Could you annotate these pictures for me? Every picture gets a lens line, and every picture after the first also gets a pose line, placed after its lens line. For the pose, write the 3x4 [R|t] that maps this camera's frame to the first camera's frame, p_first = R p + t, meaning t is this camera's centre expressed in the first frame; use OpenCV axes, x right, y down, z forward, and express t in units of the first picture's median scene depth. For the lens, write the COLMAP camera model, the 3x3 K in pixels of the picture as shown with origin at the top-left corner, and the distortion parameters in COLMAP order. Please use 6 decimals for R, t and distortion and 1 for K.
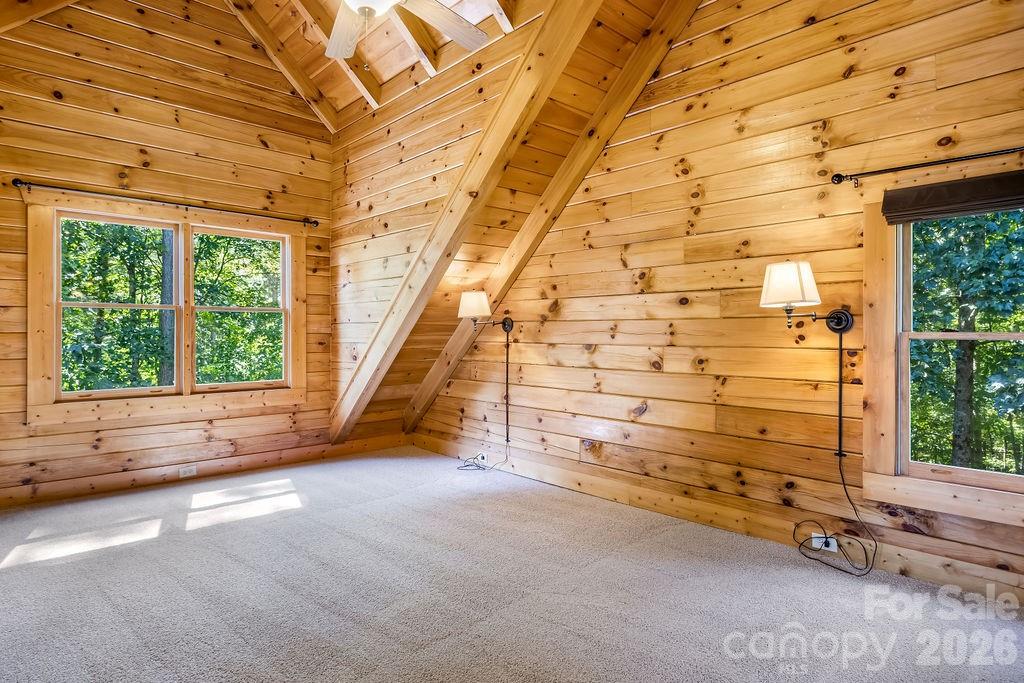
lens RADIAL K [[572.1, 0, 512.6], [0, 572.1, 337.0], [0, 0, 1]] dist [-0.006302, 0.002766]
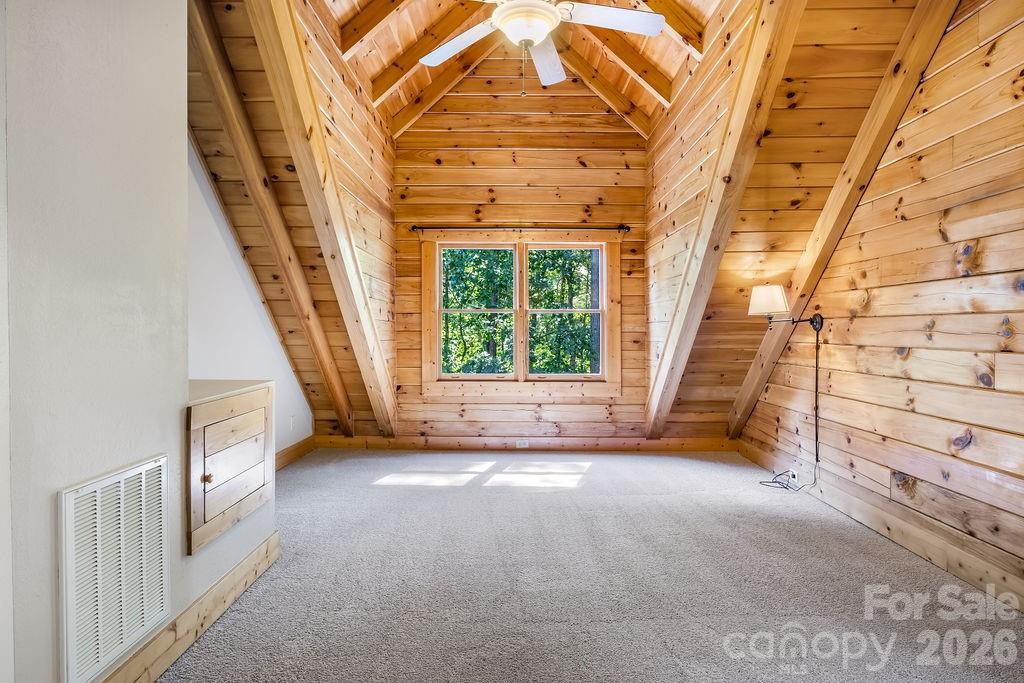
lens RADIAL K [[572.1, 0, 513.1], [0, 572.1, 340.2], [0, 0, 1]] dist [-0.006302, 0.002766]
pose [[0.725131, 0.011994, -0.688506, 0.278309], [-0.007571, 0.999927, 0.009445, 0.000284], [0.688569, -0.001636, 0.725169, 0.095574]]
